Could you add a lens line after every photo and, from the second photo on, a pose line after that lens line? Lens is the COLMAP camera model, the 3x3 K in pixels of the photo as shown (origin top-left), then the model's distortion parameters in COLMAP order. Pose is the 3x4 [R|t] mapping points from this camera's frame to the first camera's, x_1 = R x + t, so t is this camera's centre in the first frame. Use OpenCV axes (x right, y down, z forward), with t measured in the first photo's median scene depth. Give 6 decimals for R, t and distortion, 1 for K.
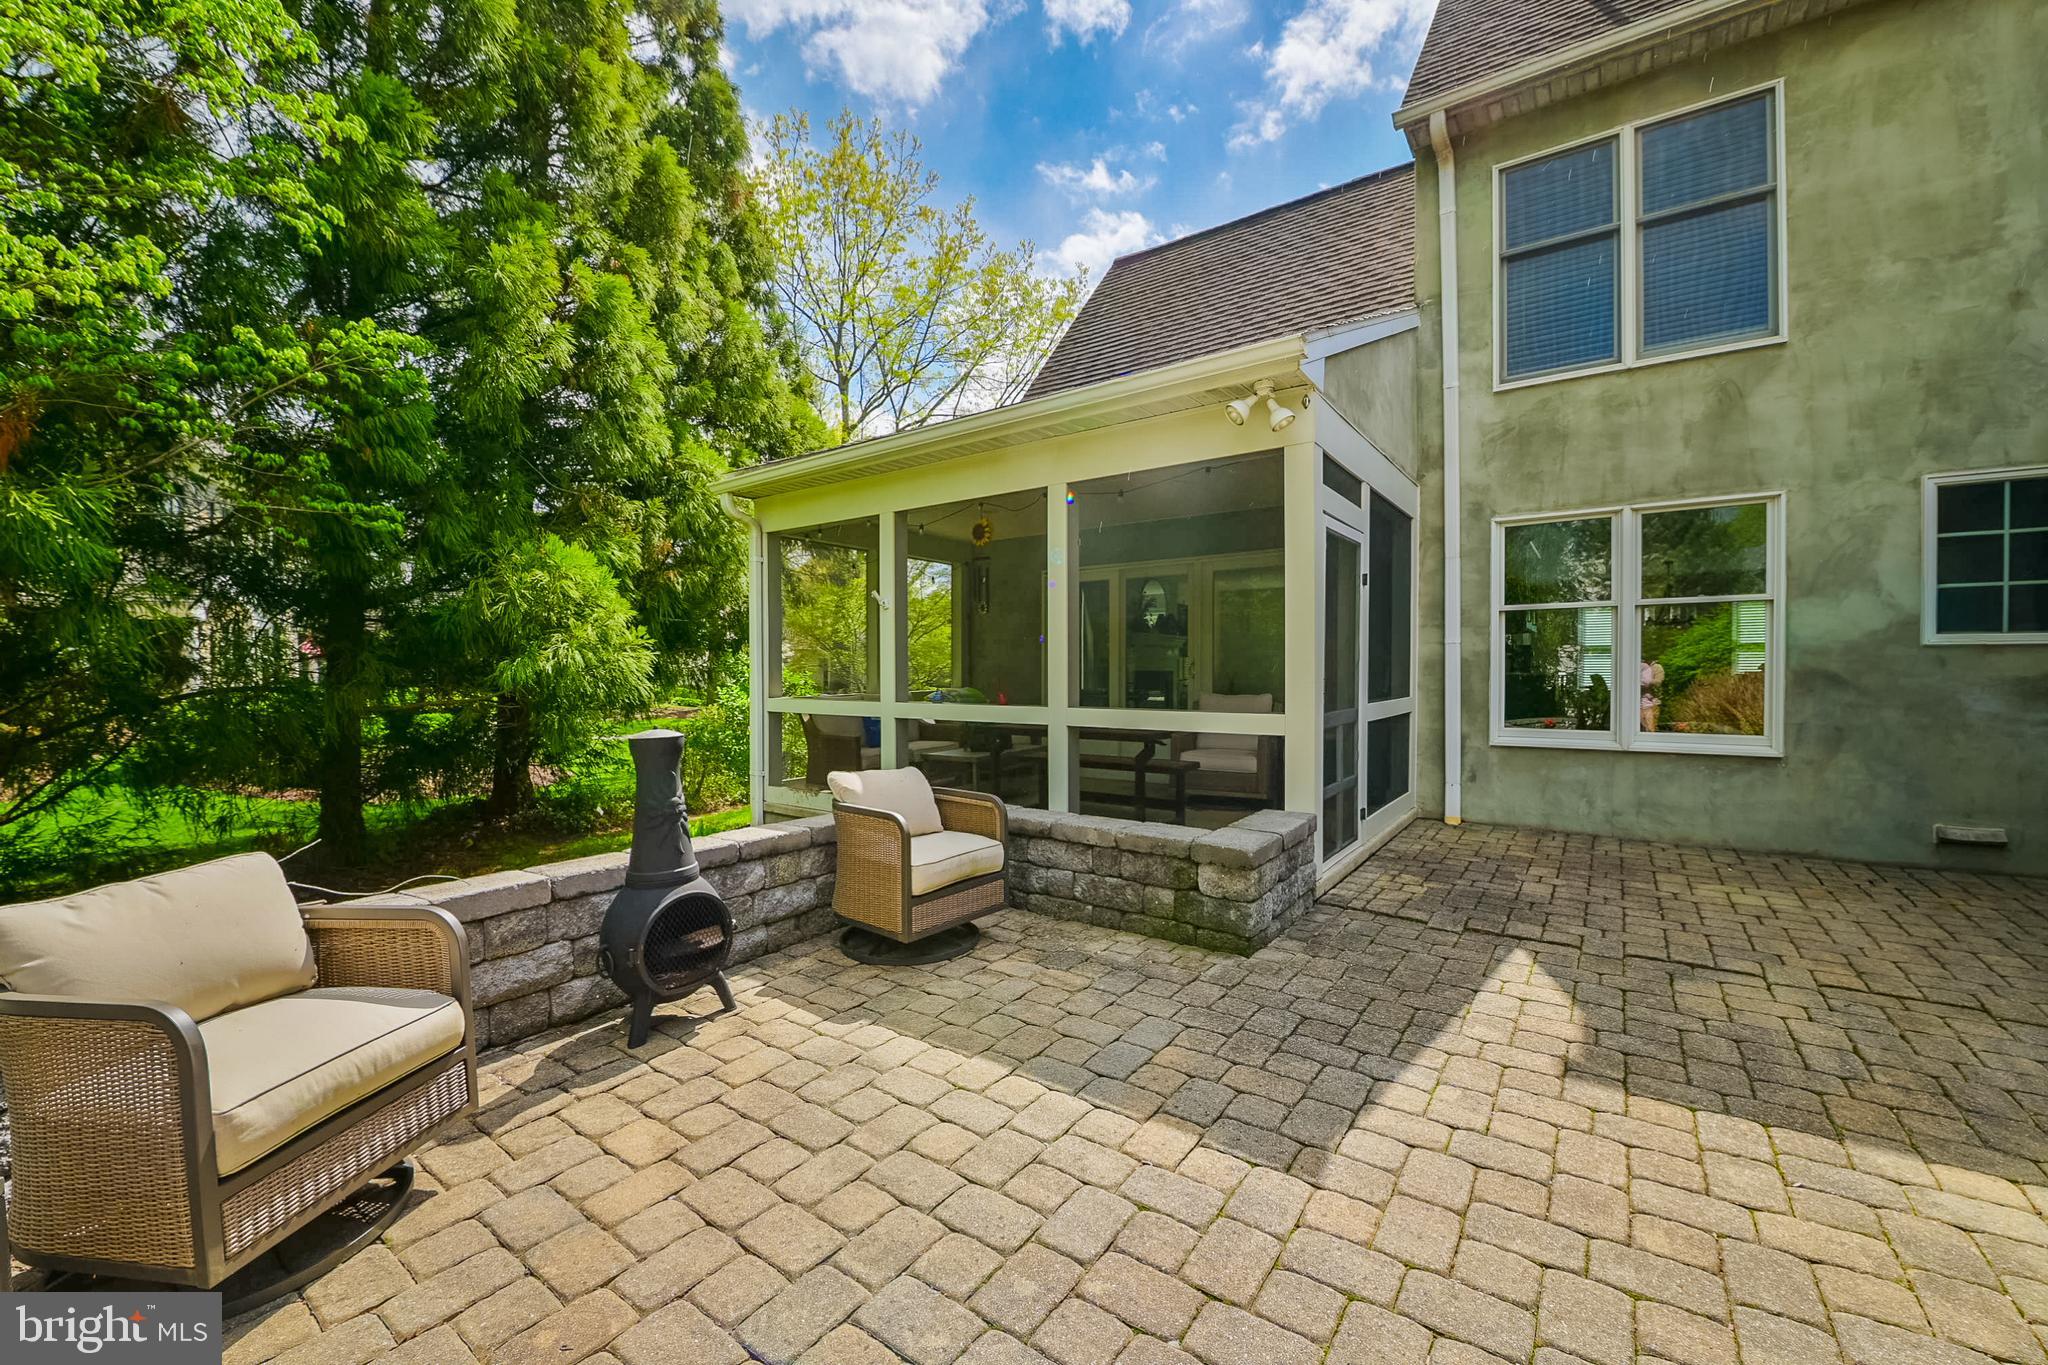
lens RADIAL K [[814.7, 0, 1041.8], [0, 814.7, 680.8], [0, 0, 1]] dist [-0.012078, -0.000152]
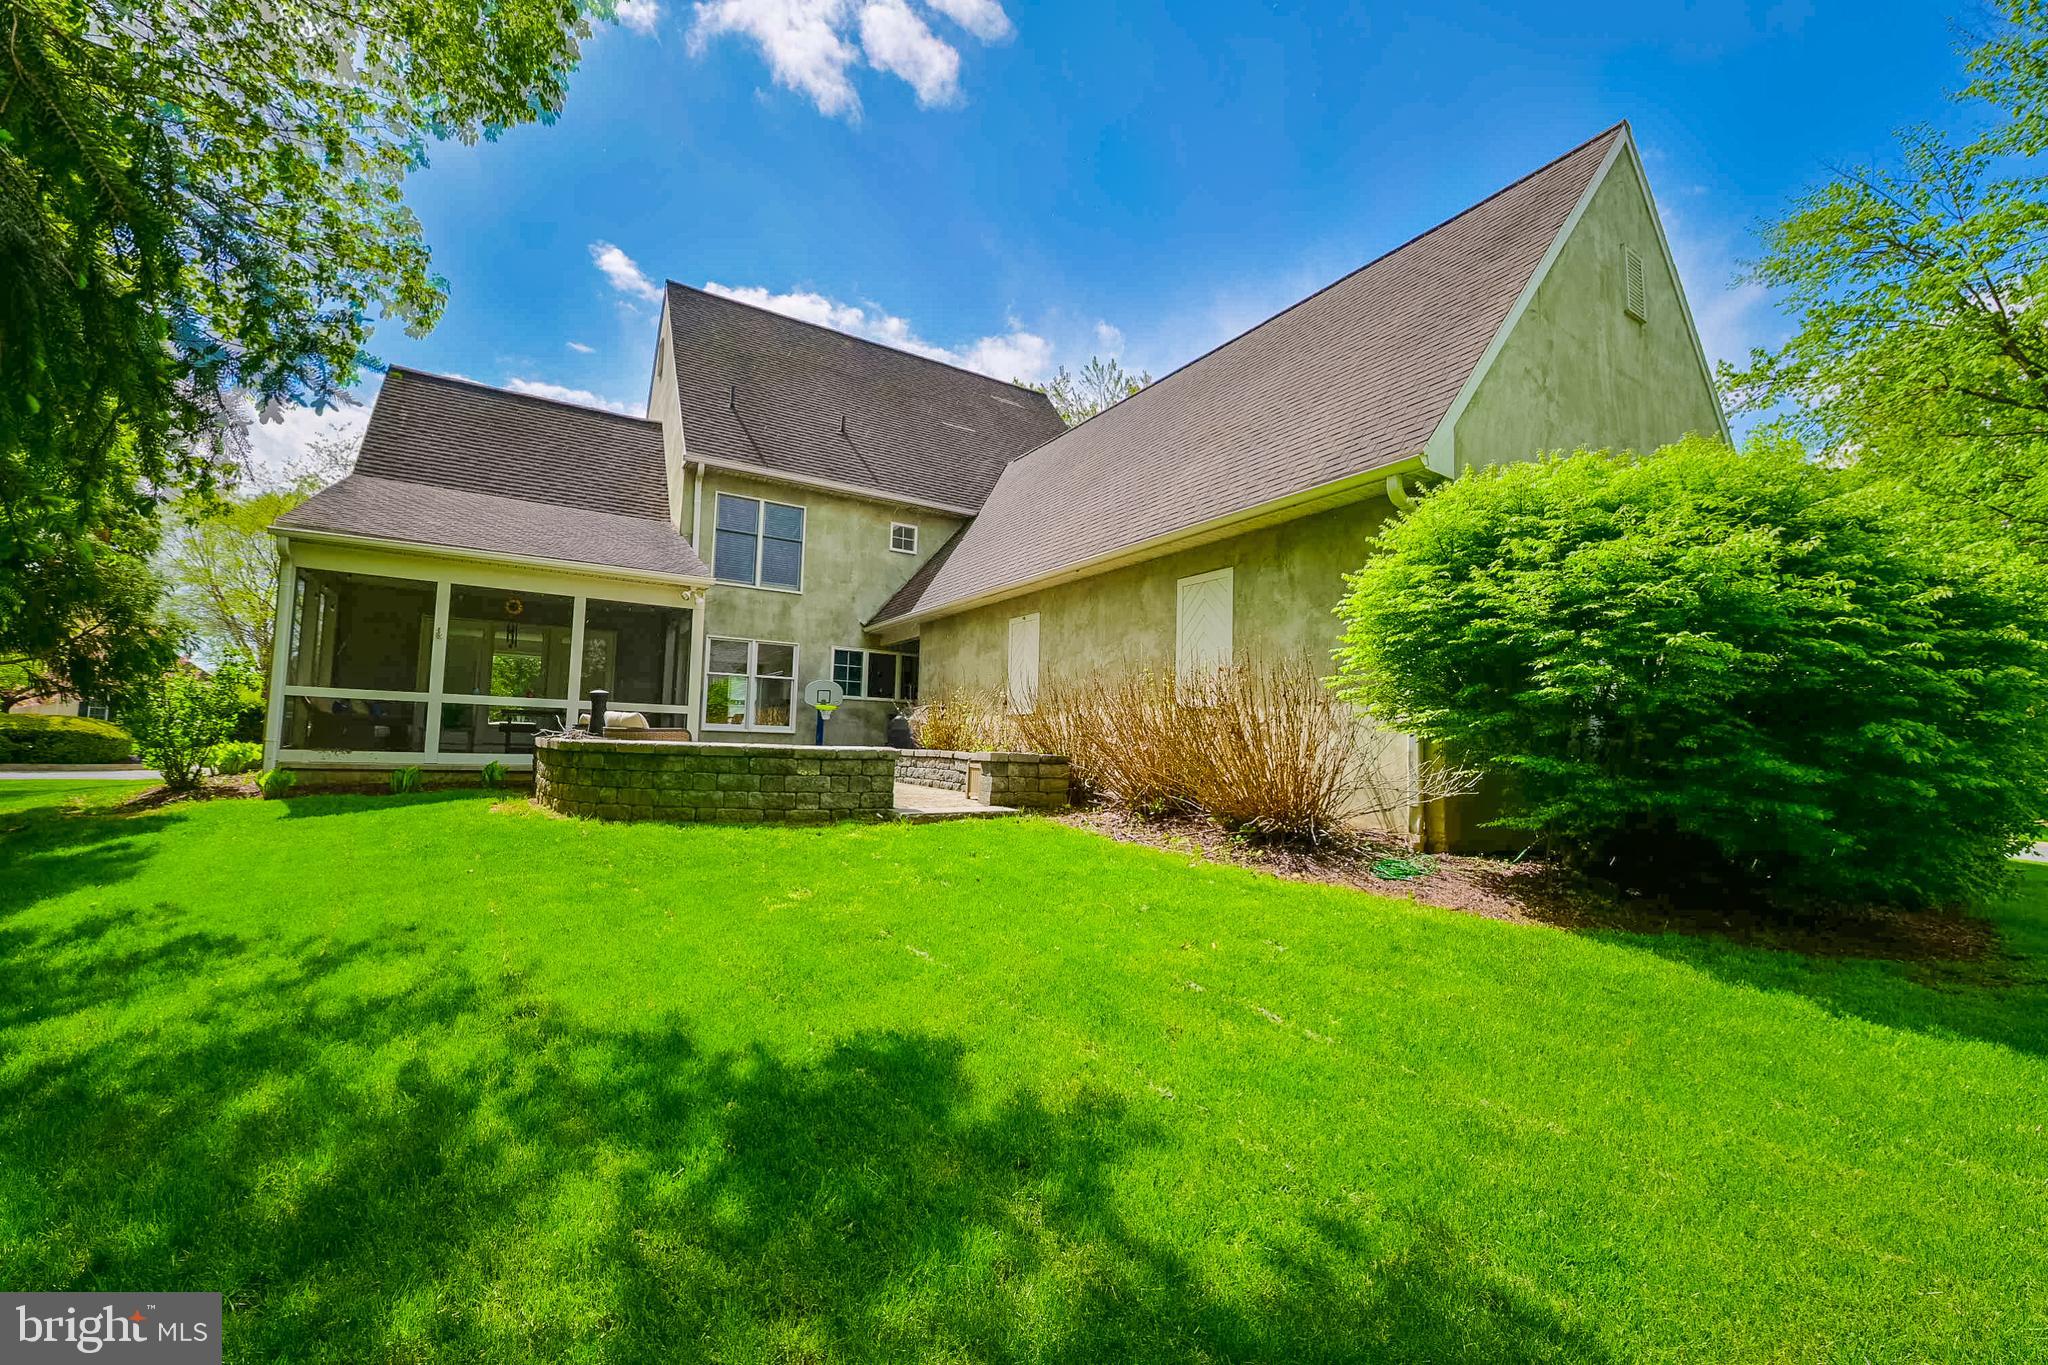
lens RADIAL K [[814.7, 0, 1026.7], [0, 814.7, 684.8], [0, 0, 1]] dist [-0.012078, -0.000152]
pose [[0.398645, 0.085675, 0.913095, -0.763327], [-0.019122, 0.996187, -0.085124, 0.080284], [-0.916906, 0.016474, 0.398763, -0.499565]]
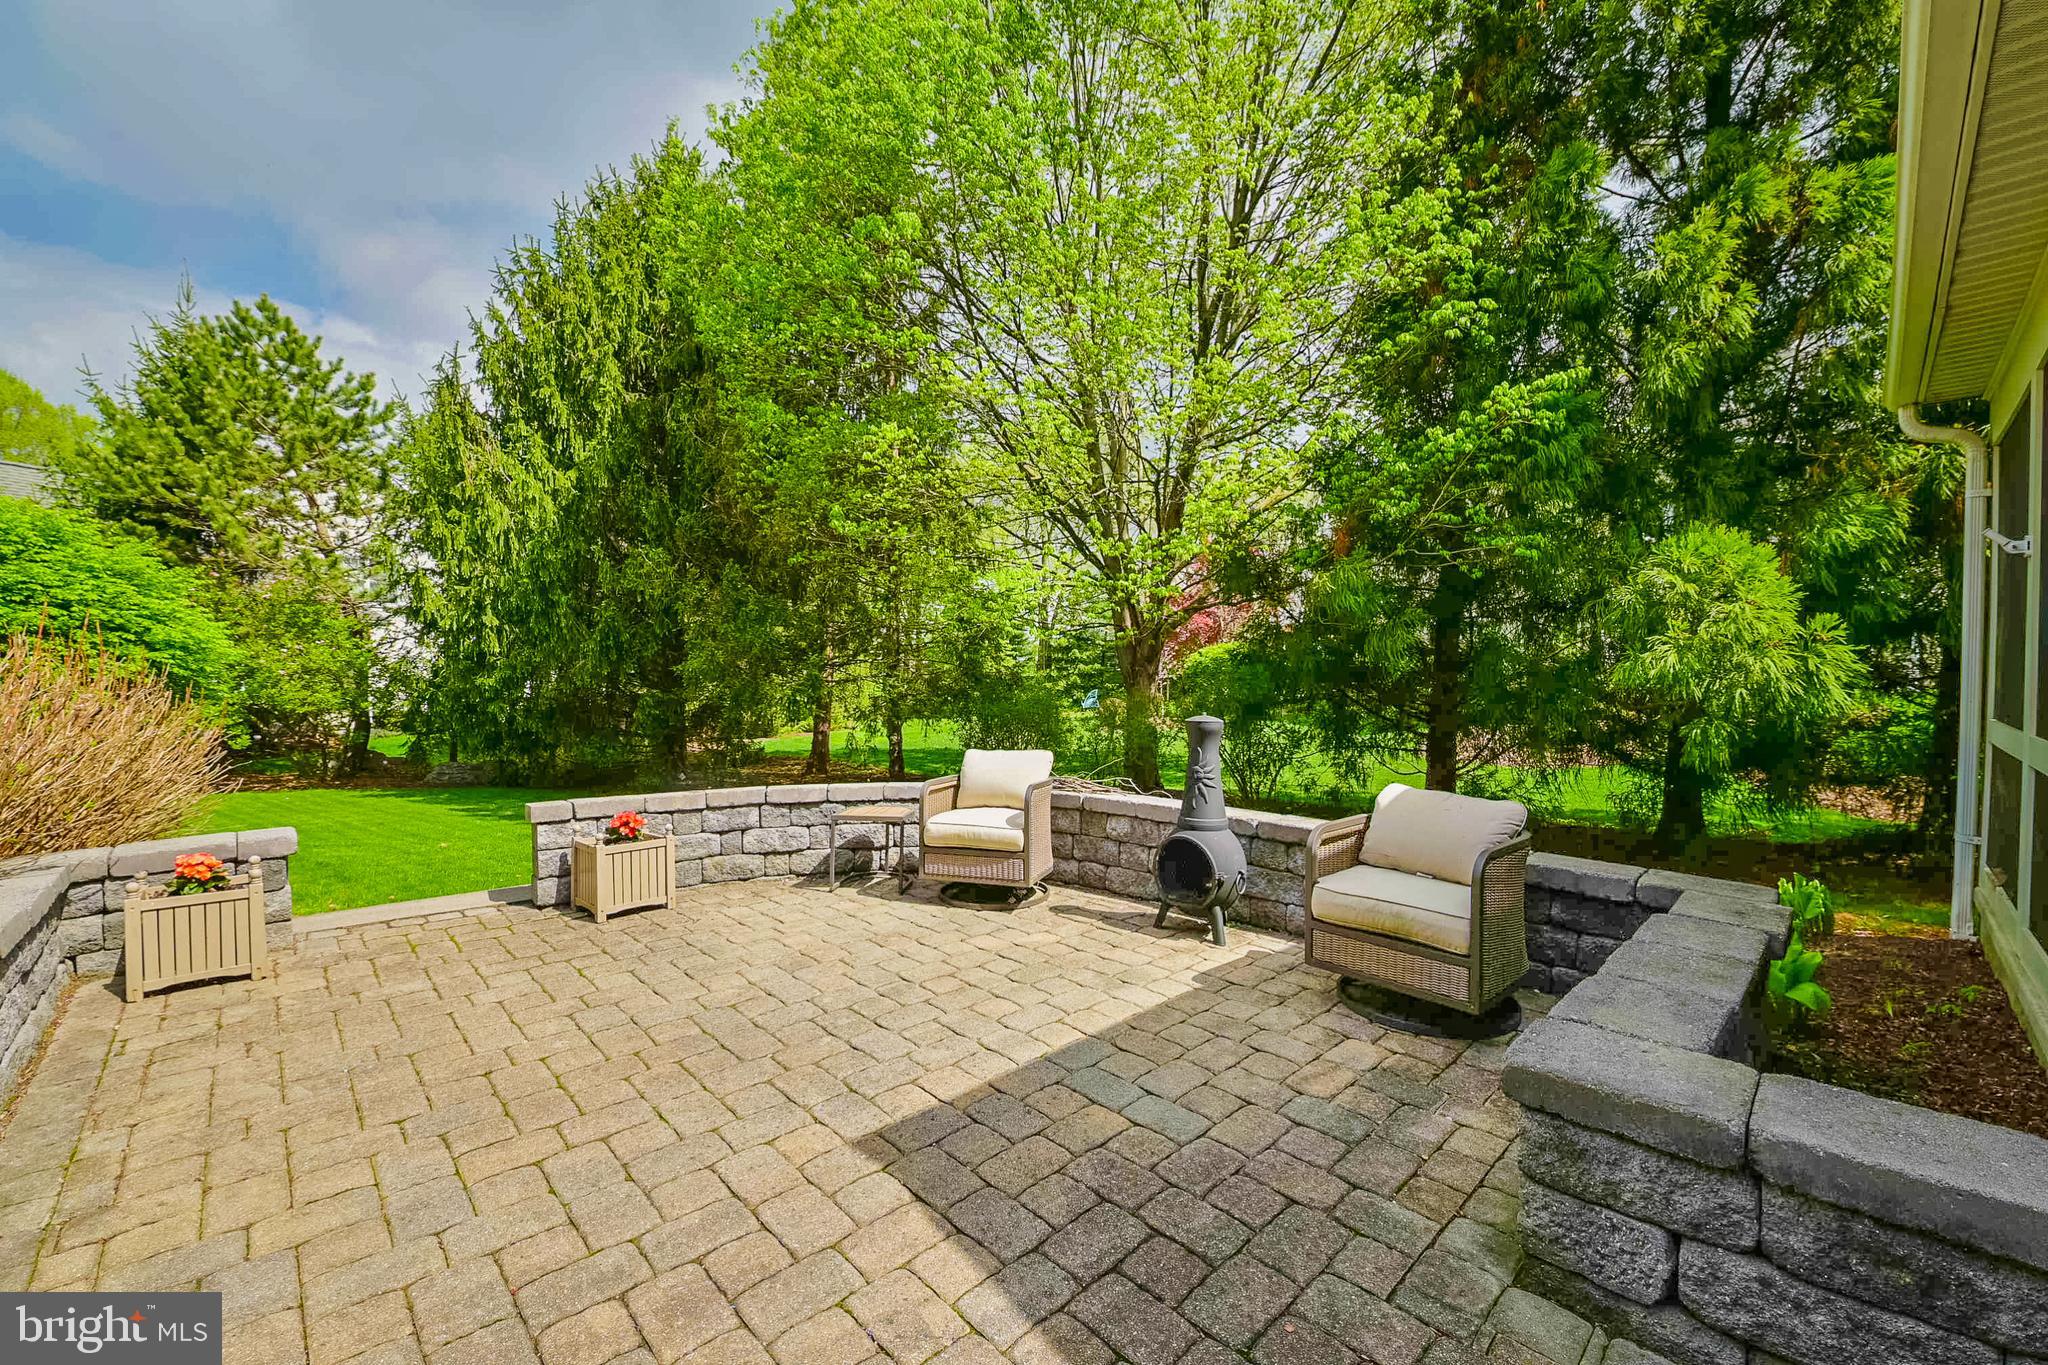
lens RADIAL K [[814.7, 0, 1035.7], [0, 814.7, 689.4], [0, 0, 1]] dist [-0.012078, -0.000152]
pose [[-0.198450, 0.014954, -0.979997, 1.239051], [-0.015361, 0.999713, 0.018366, -0.011291], [0.979991, 0.018698, -0.198163, 1.330137]]
